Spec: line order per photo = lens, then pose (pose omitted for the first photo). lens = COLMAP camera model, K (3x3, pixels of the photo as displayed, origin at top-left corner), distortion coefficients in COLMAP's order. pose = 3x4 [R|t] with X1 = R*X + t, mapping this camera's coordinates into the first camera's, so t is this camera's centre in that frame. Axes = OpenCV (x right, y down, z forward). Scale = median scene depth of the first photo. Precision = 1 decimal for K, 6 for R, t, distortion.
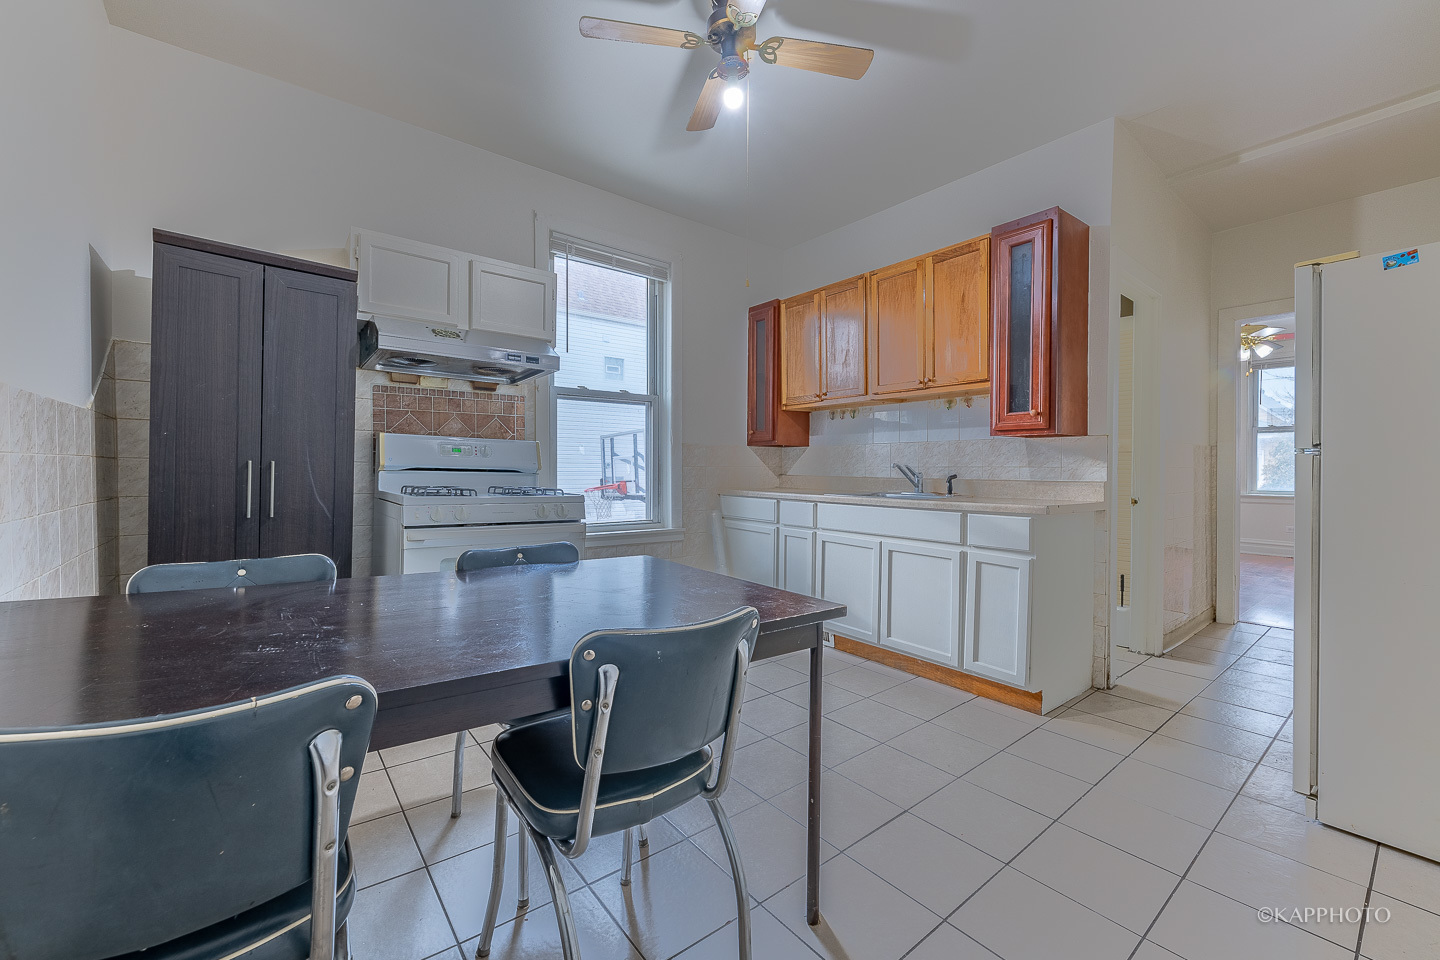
lens RADIAL K [[590.5, 0, 731.1], [0, 590.5, 474.7], [0, 0, 1]] dist [0.004197, -0.001507]
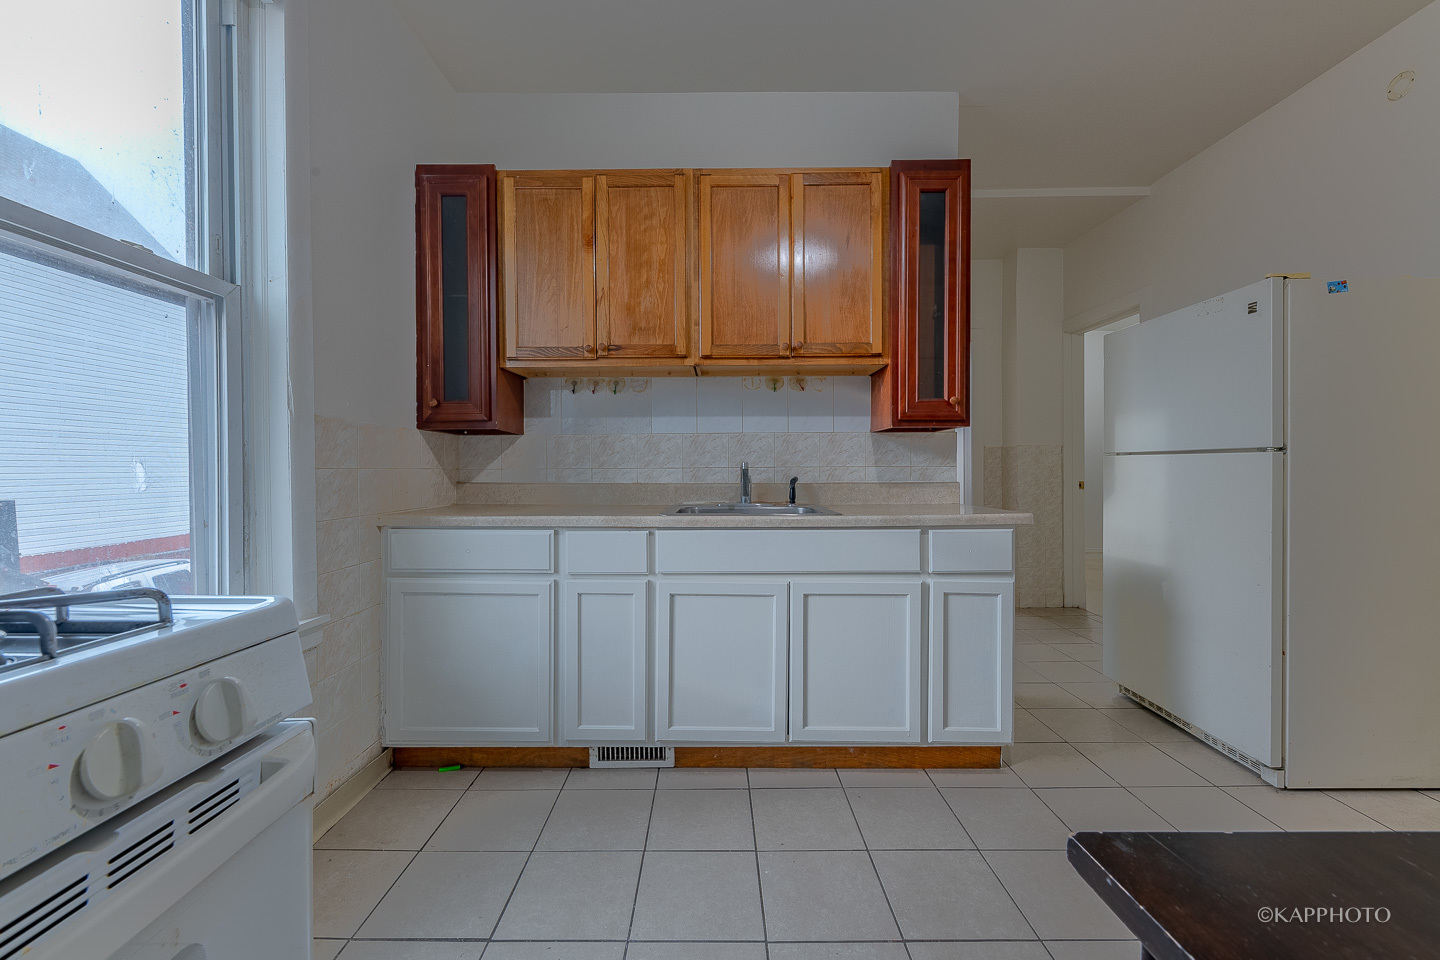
lens RADIAL K [[590.5, 0, 733.2], [0, 590.5, 472.9], [0, 0, 1]] dist [0.004197, -0.001507]
pose [[0.626169, -0.010689, 0.779614, -0.260098], [0.017148, 0.999853, -0.000064, -0.007288], [-0.779499, 0.013409, 0.626260, 0.582691]]
